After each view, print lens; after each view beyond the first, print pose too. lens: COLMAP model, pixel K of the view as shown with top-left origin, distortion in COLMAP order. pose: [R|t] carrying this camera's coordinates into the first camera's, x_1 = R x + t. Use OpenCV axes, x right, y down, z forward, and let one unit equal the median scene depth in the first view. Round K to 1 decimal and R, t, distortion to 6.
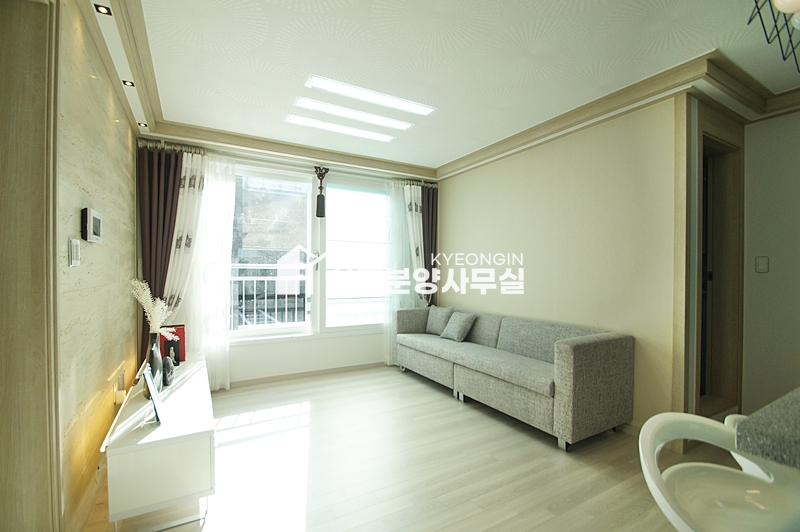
lens RADIAL K [[352.3, 0, 393.2], [0, 352.3, 274.5], [0, 0, 1]] dist [0.002883, -0.011613]
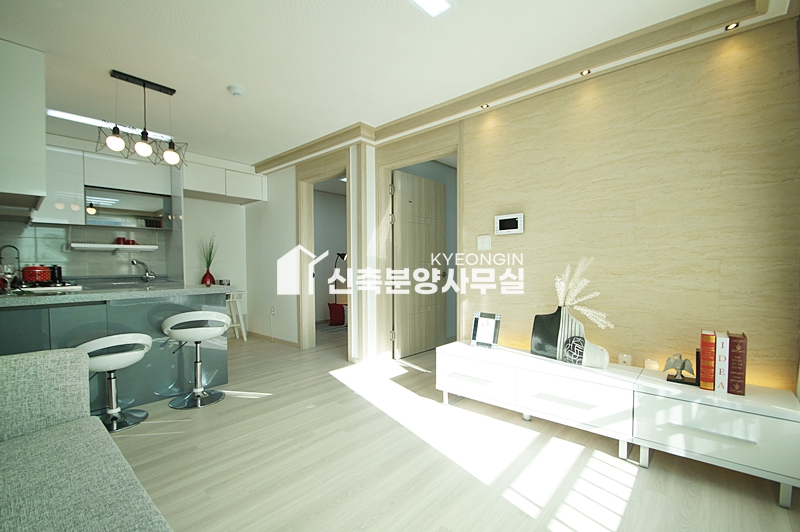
lens RADIAL K [[352.3, 0, 393.2], [0, 352.3, 274.5], [0, 0, 1]] dist [0.002883, -0.011613]
pose [[-0.945088, 0.009838, -0.326669, 0.122439], [-0.001305, 0.999425, 0.033875, 0.025123], [0.326815, 0.032441, -0.944532, 1.452633]]
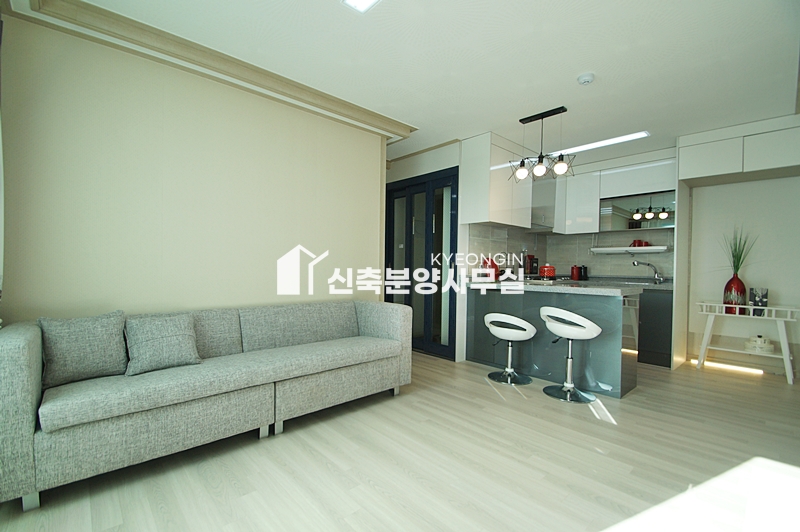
lens RADIAL K [[352.3, 0, 393.2], [0, 352.3, 274.5], [0, 0, 1]] dist [0.002883, -0.011613]
pose [[-0.214200, -0.030976, 0.976299, -0.584234], [-0.005438, 0.999519, 0.030520, 0.032555], [-0.976775, 0.001228, -0.214266, 1.060680]]
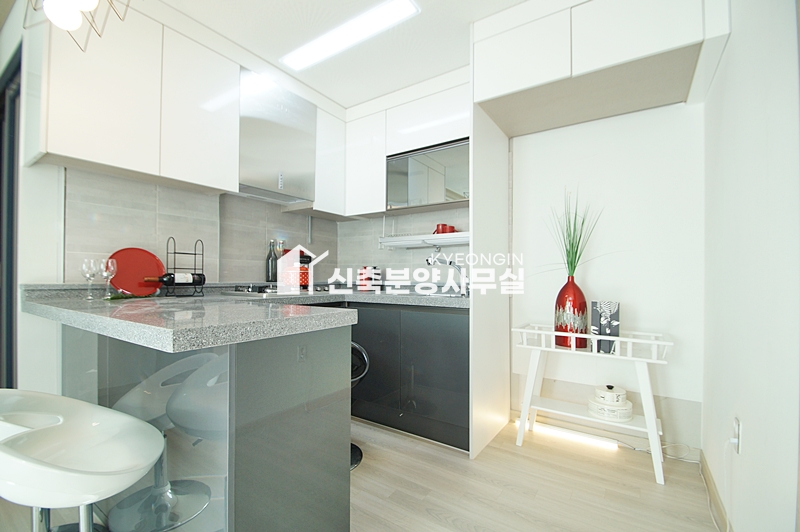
lens RADIAL K [[352.3, 0, 393.2], [0, 352.3, 274.5], [0, 0, 1]] dist [0.002883, -0.011613]
pose [[-0.442805, -0.004745, 0.896605, -0.089401], [-0.000410, 0.999987, 0.005090, 0.055137], [-0.896618, 0.001887, -0.442801, 0.204284]]
